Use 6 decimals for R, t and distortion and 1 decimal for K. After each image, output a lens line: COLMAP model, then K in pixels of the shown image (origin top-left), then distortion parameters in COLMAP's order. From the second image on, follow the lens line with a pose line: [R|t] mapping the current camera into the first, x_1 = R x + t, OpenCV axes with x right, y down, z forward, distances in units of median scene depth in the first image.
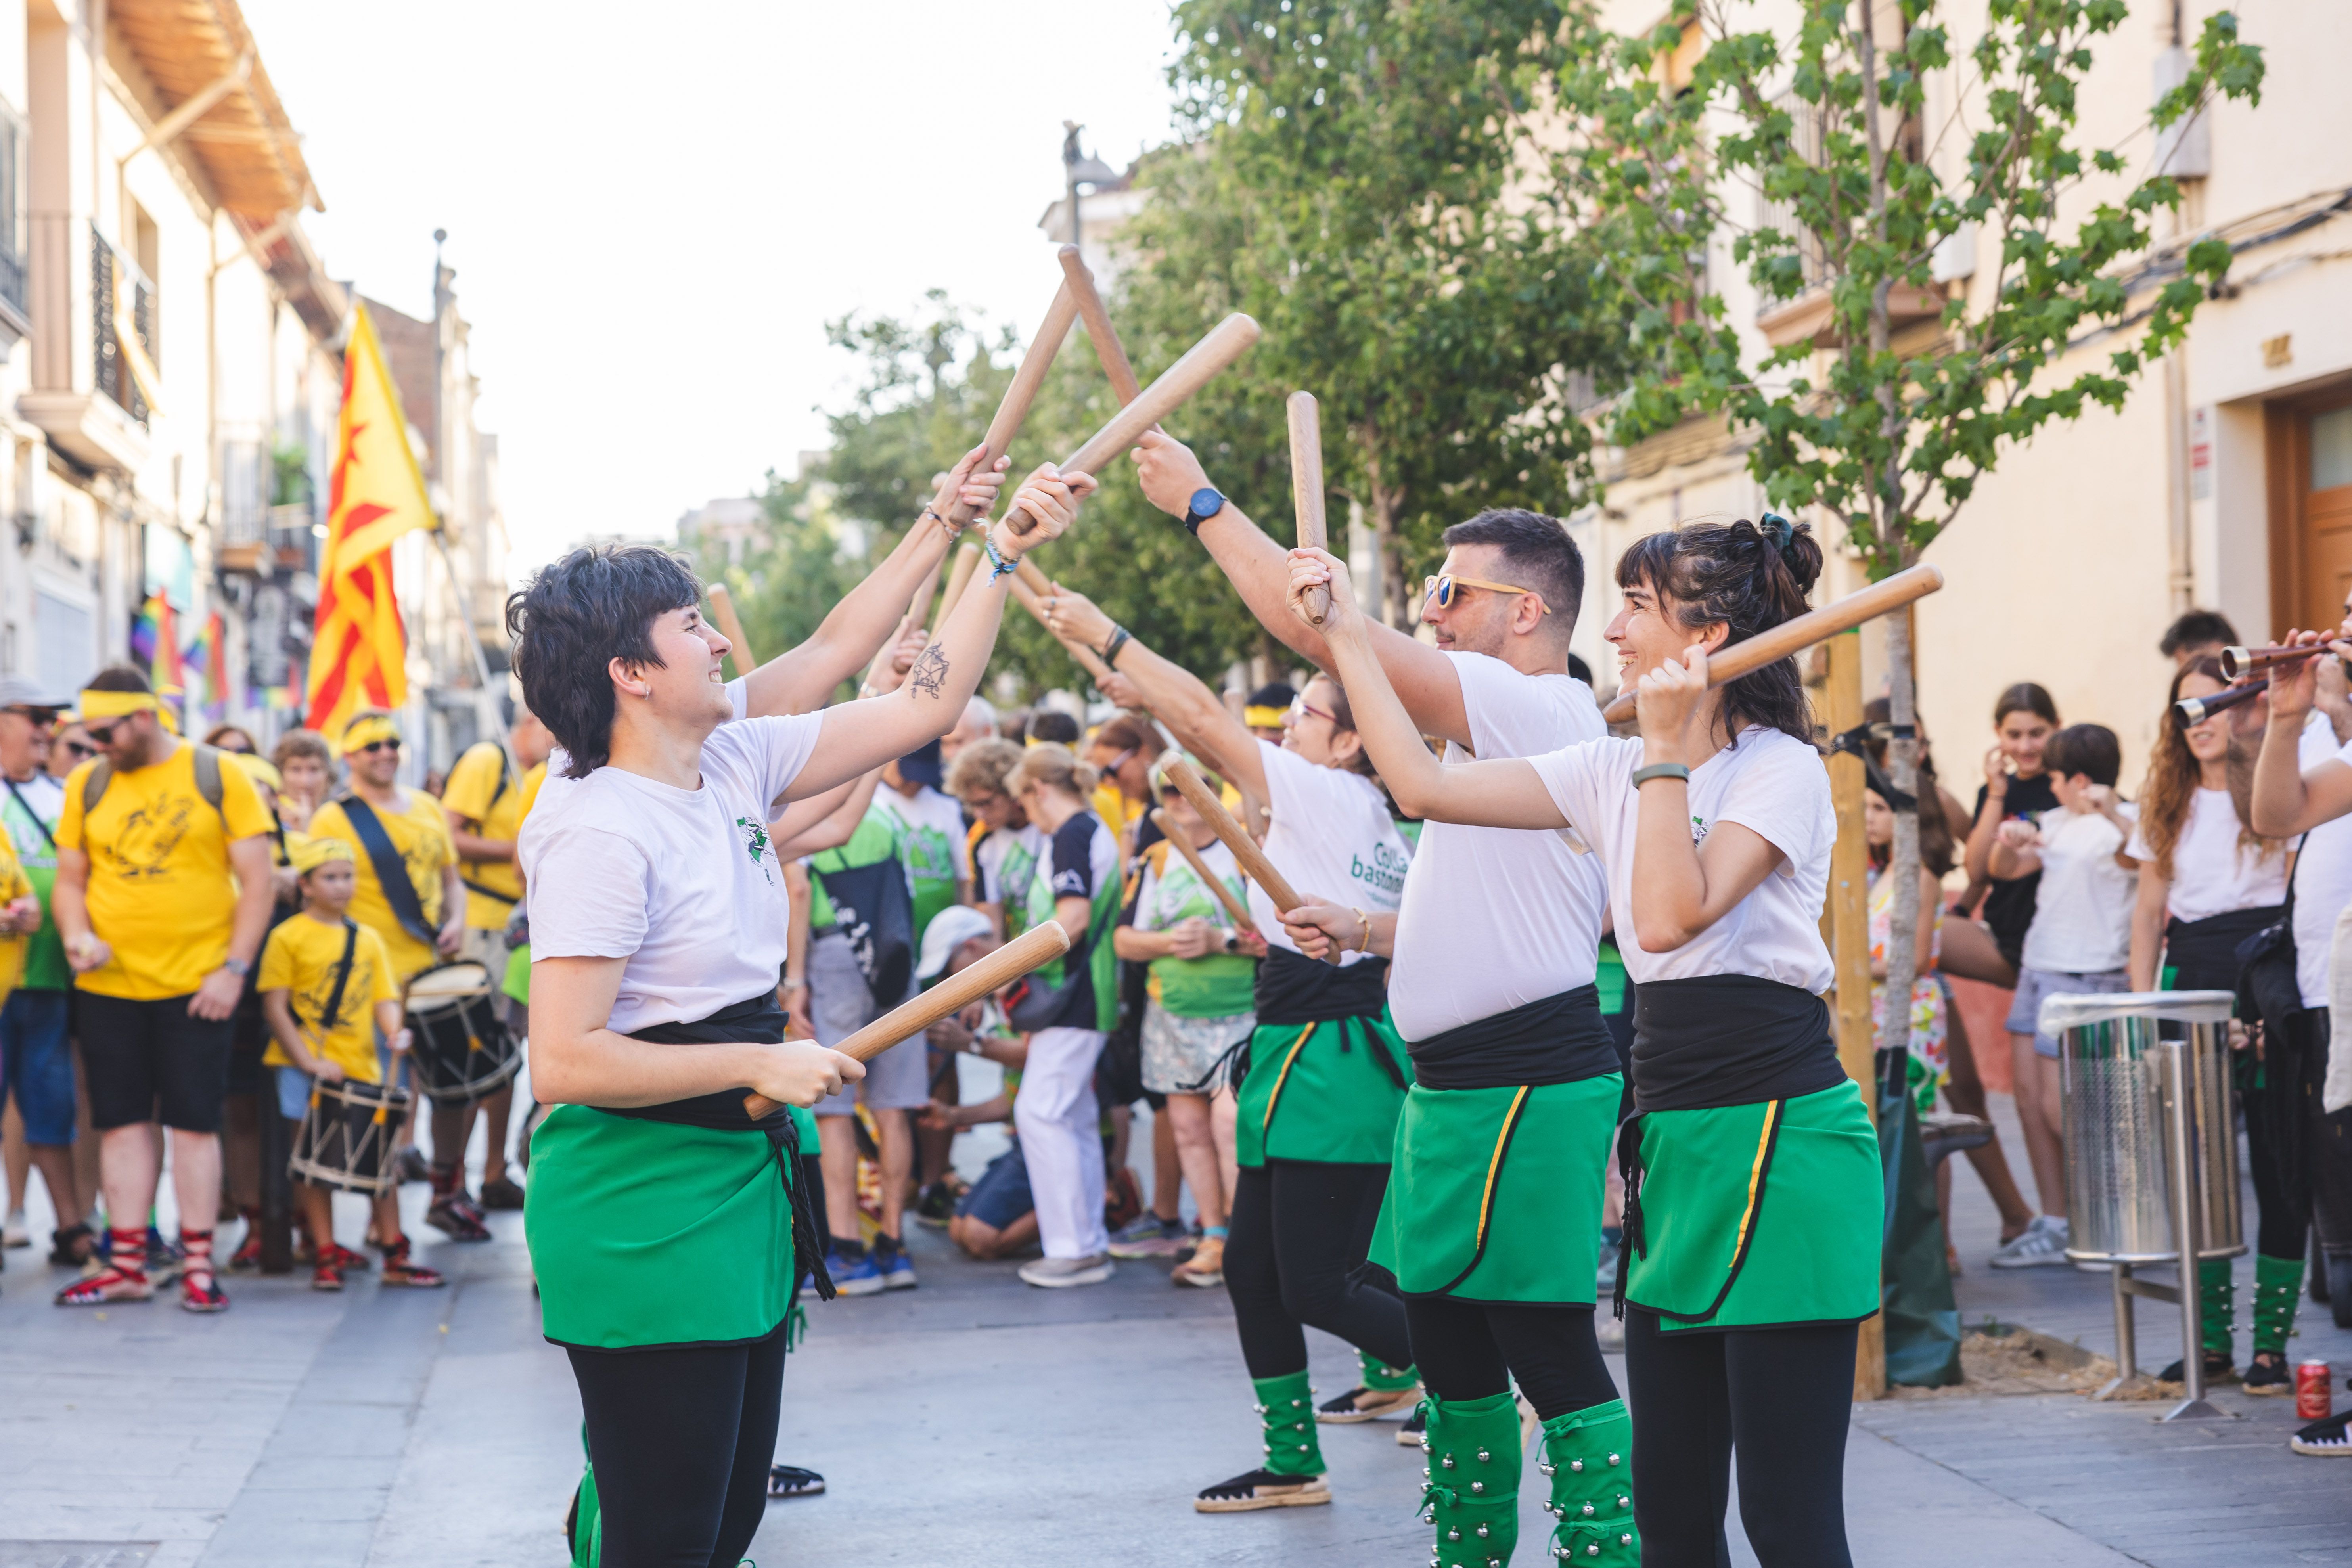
lens RADIAL K [[2787.5, 0, 1183.4], [0, 2787.5, 778.1], [0, 0, 1]] dist [-0.017127, 0.000000]
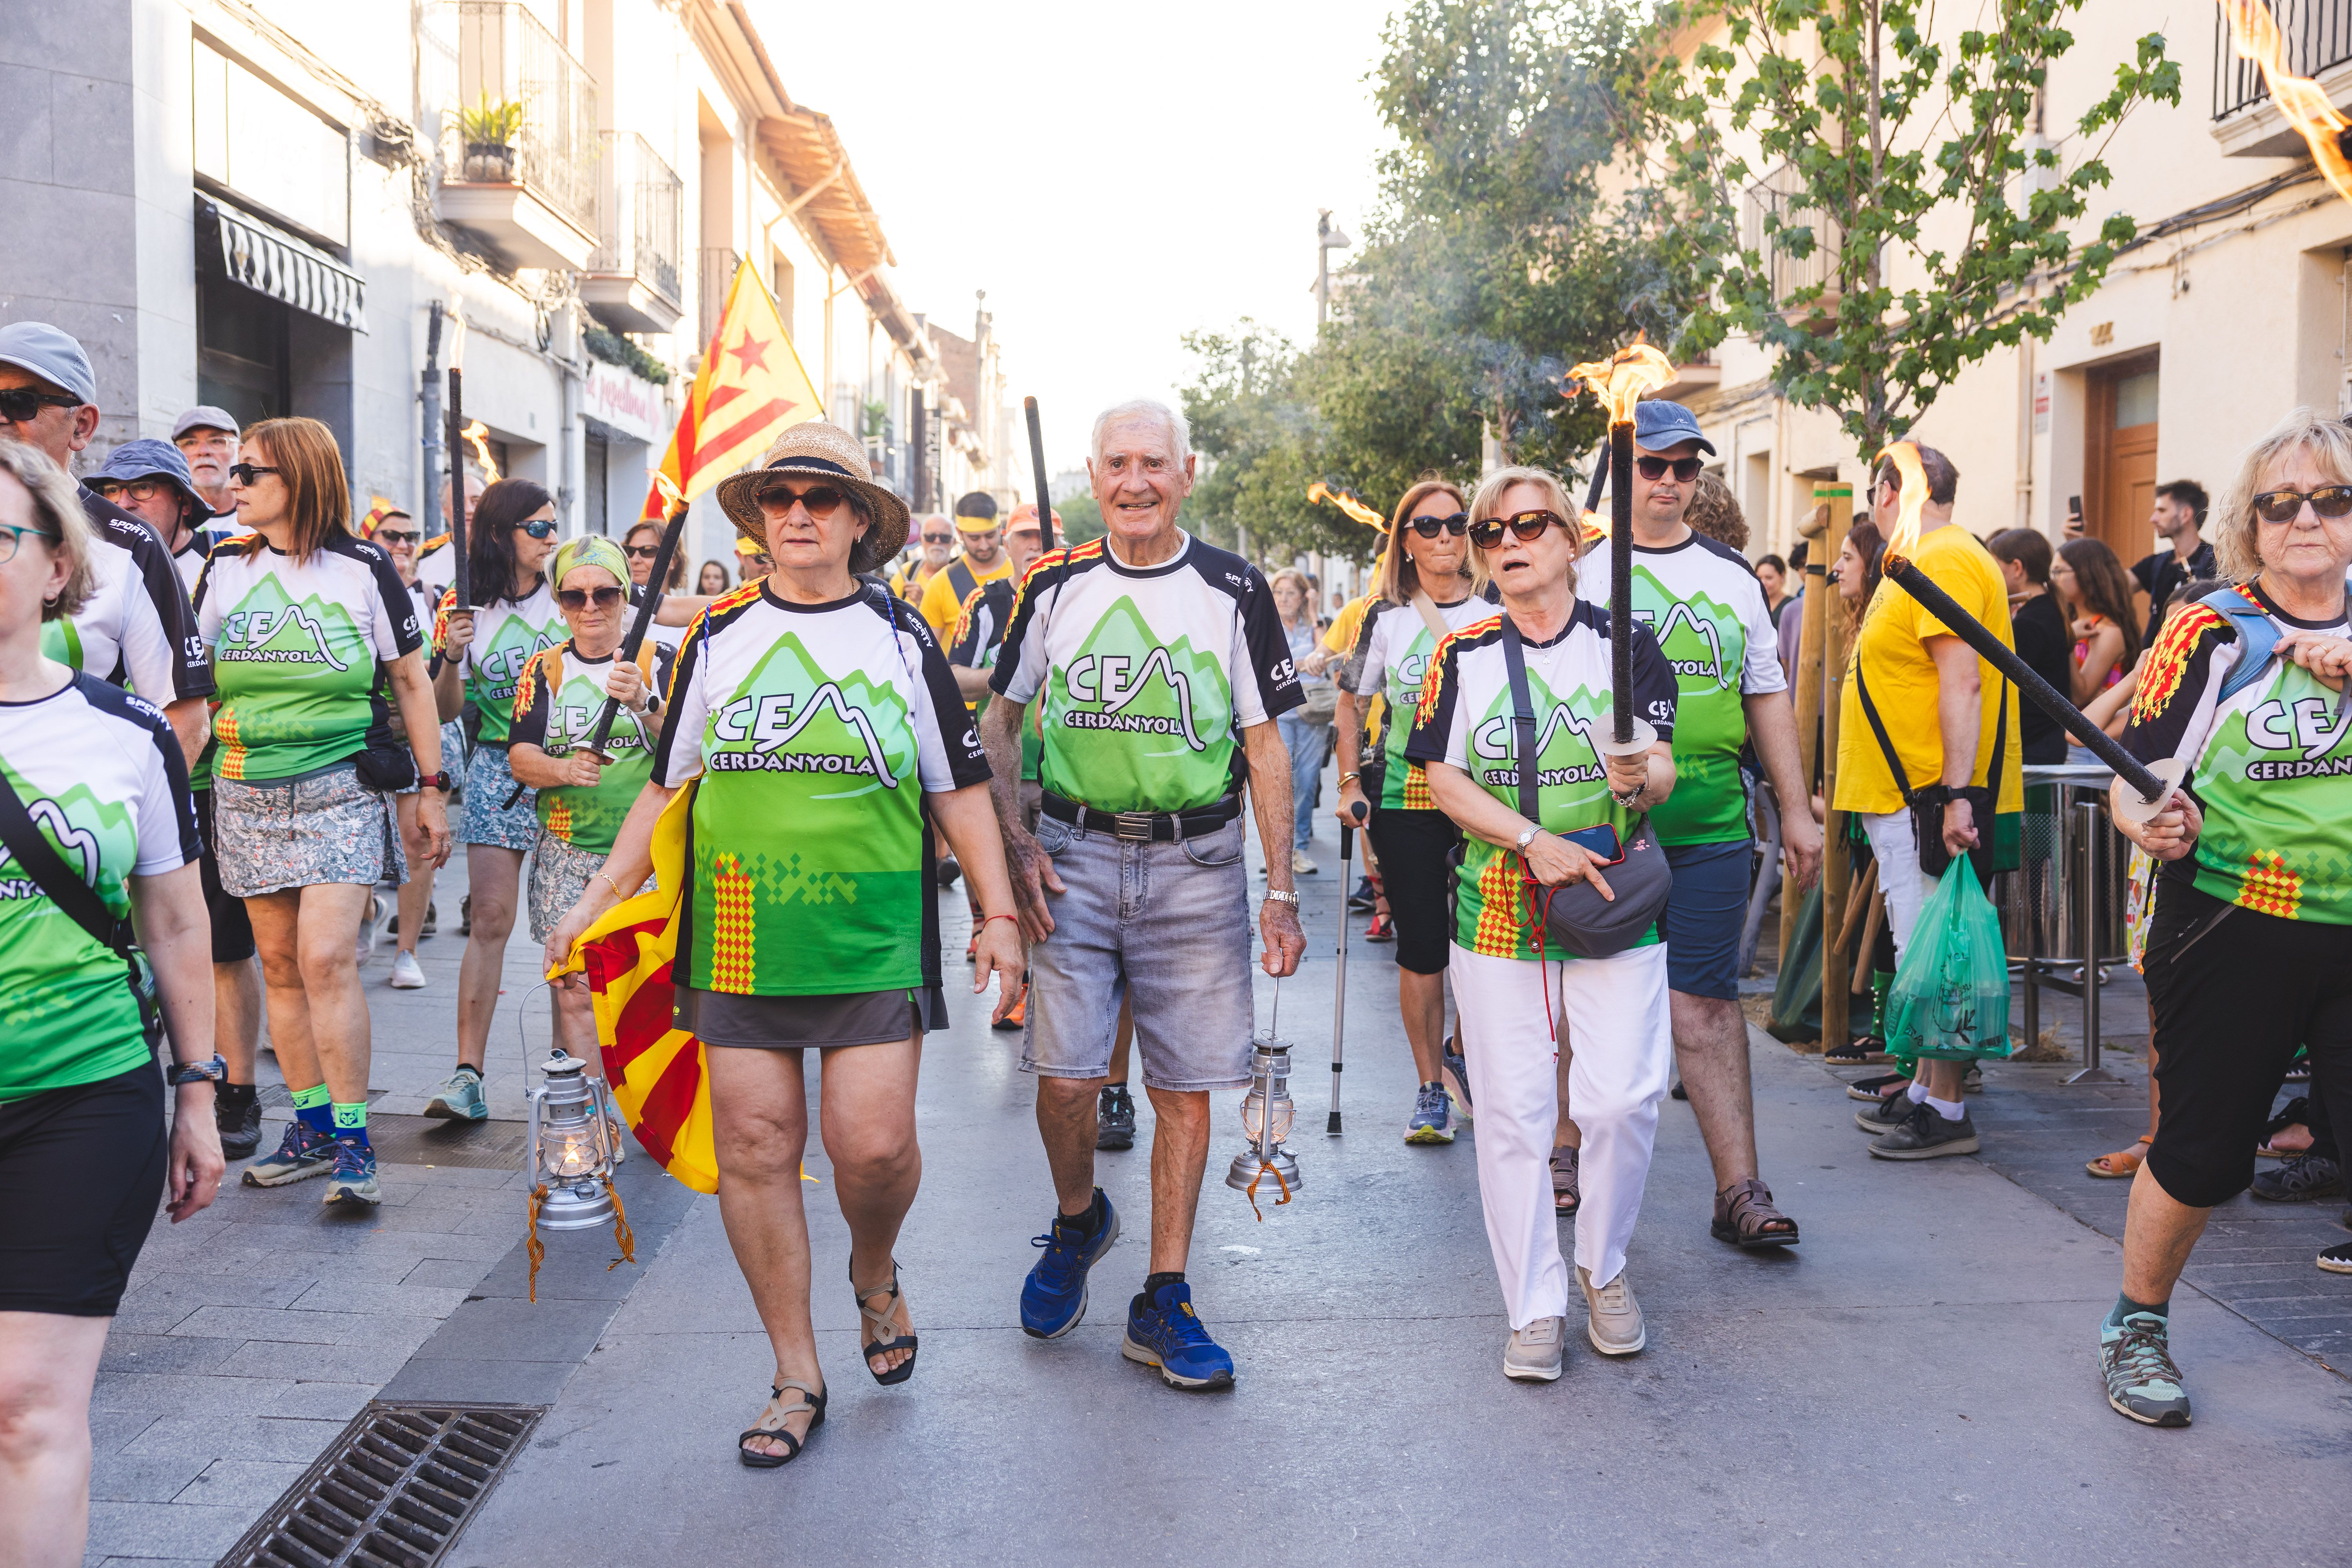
lens RADIAL K [[2787.6, 0, 1161.9], [0, 2787.6, 780.6], [0, 0, 1]] dist [-0.017127, 0.000000]
pose [[0.998350, 0.029579, -0.049213, -0.034518], [-0.025574, 0.996457, 0.080127, -0.019253], [0.051408, -0.078736, 0.995569, -0.539075]]
